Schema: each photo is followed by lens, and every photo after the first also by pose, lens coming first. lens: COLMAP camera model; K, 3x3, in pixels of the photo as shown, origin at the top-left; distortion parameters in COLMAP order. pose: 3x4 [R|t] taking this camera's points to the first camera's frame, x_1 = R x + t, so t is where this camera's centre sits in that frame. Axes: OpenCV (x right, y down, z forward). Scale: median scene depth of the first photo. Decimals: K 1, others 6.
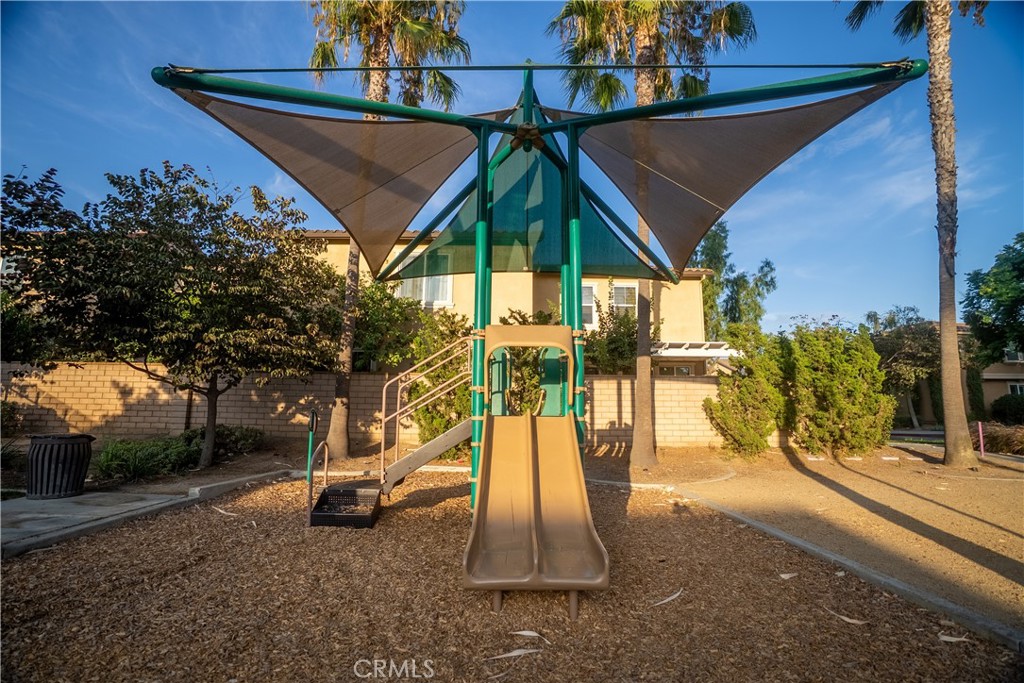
lens RADIAL K [[475.2, 0, 512.0], [0, 475.2, 341.5], [0, 0, 1]] dist [-0.040785, 0.000674]
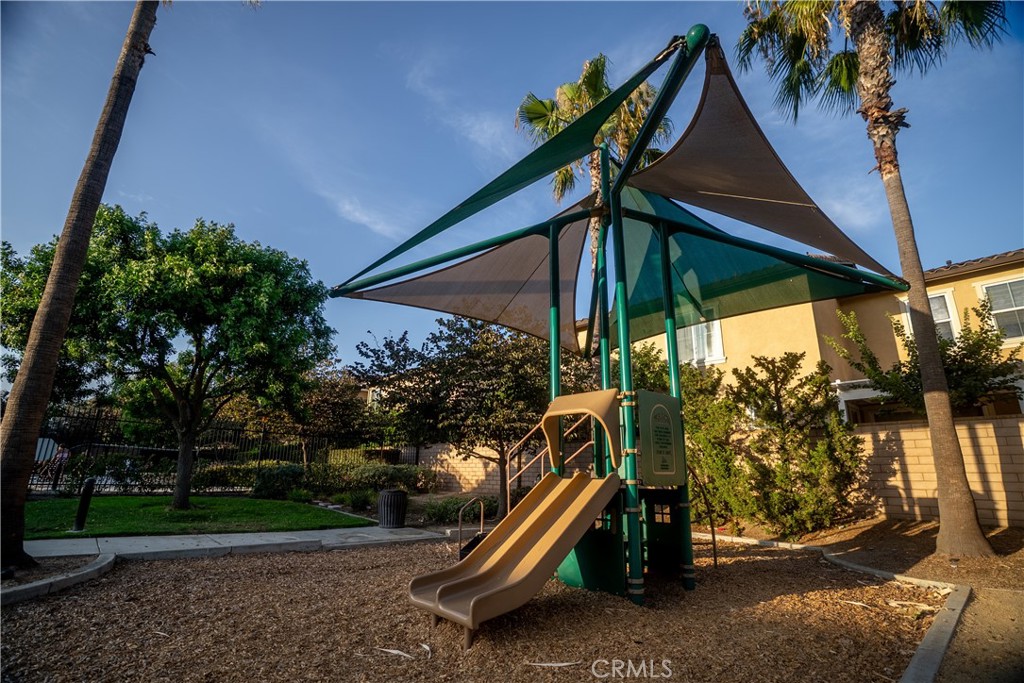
lens RADIAL K [[475.2, 0, 512.0], [0, 475.2, 341.5], [0, 0, 1]] dist [-0.040785, 0.000674]
pose [[0.676197, -0.199337, -0.709241, 0.304575], [0.105429, 0.978974, -0.174630, 0.009808], [0.729138, 0.043309, 0.682995, 0.060551]]
